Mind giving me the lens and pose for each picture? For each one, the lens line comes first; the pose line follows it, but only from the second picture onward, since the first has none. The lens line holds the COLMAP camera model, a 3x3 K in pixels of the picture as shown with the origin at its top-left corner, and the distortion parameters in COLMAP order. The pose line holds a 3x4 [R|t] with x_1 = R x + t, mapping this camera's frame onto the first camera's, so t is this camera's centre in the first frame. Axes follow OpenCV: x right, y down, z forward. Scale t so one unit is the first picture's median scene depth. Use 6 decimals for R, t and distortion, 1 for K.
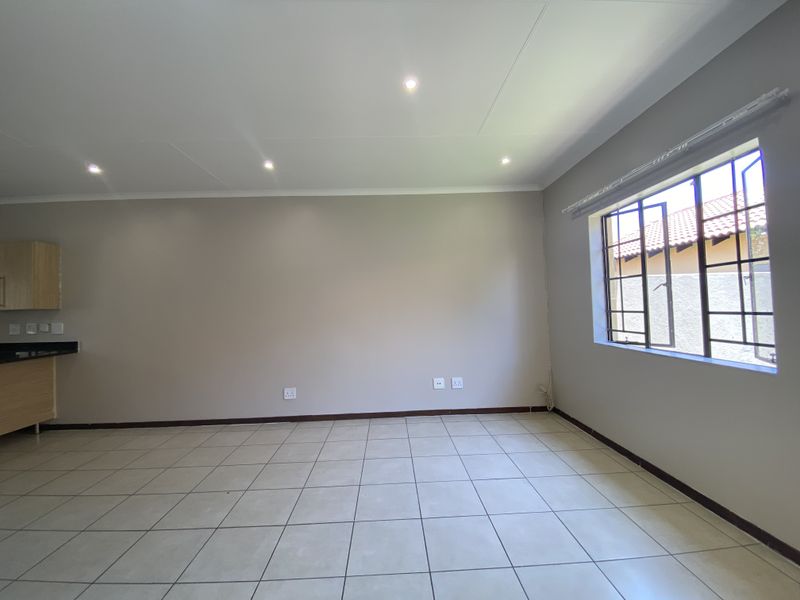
lens RADIAL K [[327.2, 0, 397.4], [0, 327.2, 300.6], [0, 0, 1]] dist [0.010420, -0.016446]
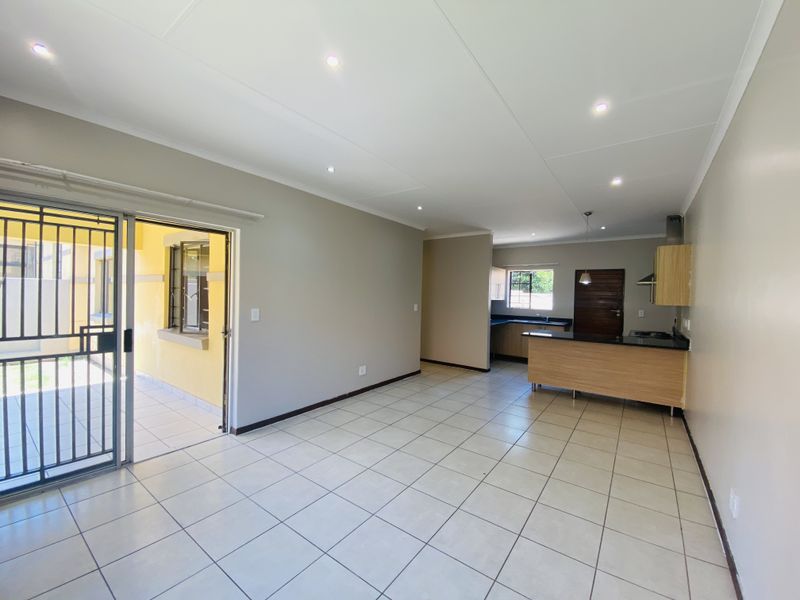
lens RADIAL K [[327.2, 0, 397.4], [0, 327.2, 300.6], [0, 0, 1]] dist [0.010420, -0.016446]
pose [[-0.628347, 0.031946, -0.777277, 0.350443], [0.017638, 0.999485, 0.026820, -0.035160], [0.777733, 0.003142, -0.628586, 0.947997]]
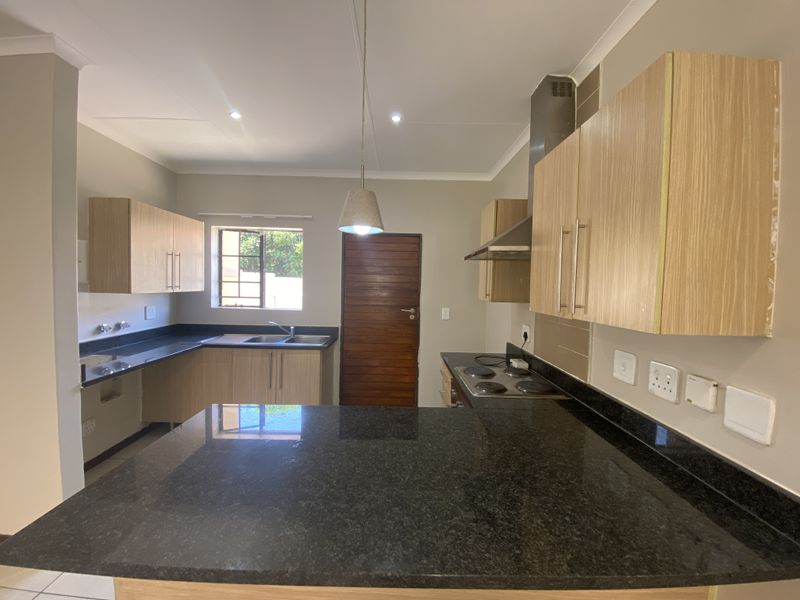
lens RADIAL K [[327.2, 0, 397.4], [0, 327.2, 300.6], [0, 0, 1]] dist [0.010420, -0.016446]
pose [[-0.037912, 0.081928, -0.995917, -0.812236], [0.003197, 0.996638, 0.081865, -0.019306], [0.999276, -0.000081, -0.038047, 0.754273]]
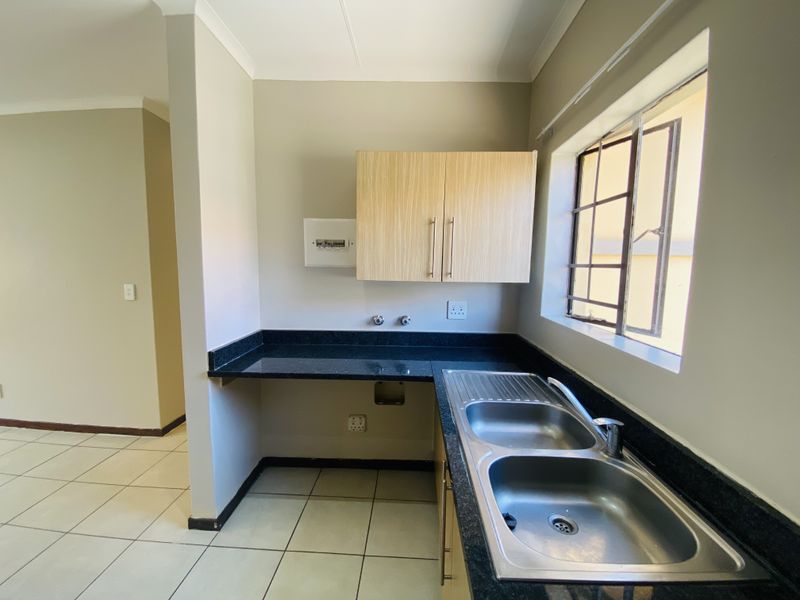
lens RADIAL K [[327.2, 0, 397.4], [0, 327.2, 300.6], [0, 0, 1]] dist [0.010420, -0.016446]
pose [[-0.994987, 0.010269, 0.099473, -1.604038], [0.018618, 0.996345, 0.083371, 0.010636], [-0.098253, 0.084805, -0.991541, 0.686759]]
